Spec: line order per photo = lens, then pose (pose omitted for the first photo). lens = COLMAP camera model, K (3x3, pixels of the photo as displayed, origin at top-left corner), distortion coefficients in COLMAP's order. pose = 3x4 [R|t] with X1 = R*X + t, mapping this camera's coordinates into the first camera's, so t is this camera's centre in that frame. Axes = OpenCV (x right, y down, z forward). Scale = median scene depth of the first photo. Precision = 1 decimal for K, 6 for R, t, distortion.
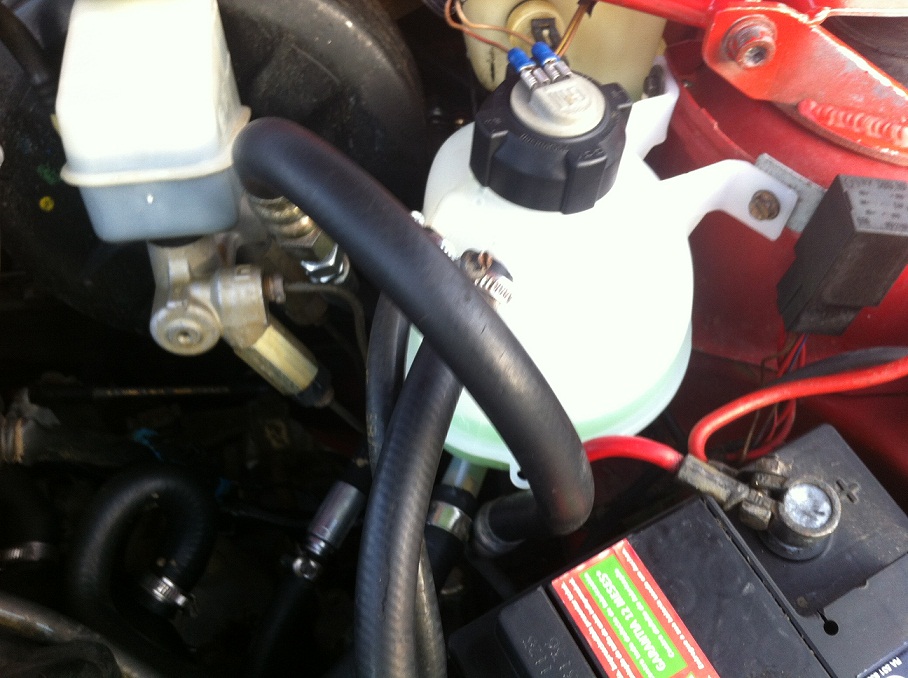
lens RADIAL K [[932.0, 0, 454.0], [0, 932.0, 339.0], [0, 0, 1]] dist [0.122100, -0.393413]
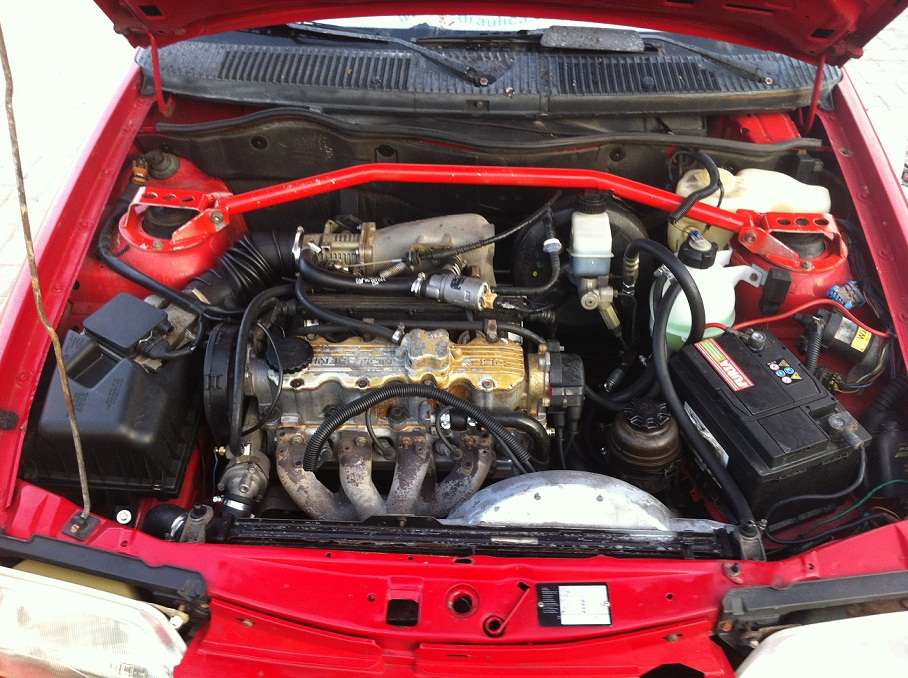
lens RADIAL K [[932.0, 0, 454.0], [0, 932.0, 339.0], [0, 0, 1]] dist [0.122100, -0.393413]
pose [[0.989669, 0.087391, -0.113656, -0.416495], [-0.115041, 0.957150, -0.265761, 1.247675], [0.085561, 0.276090, 0.957316, -2.676638]]
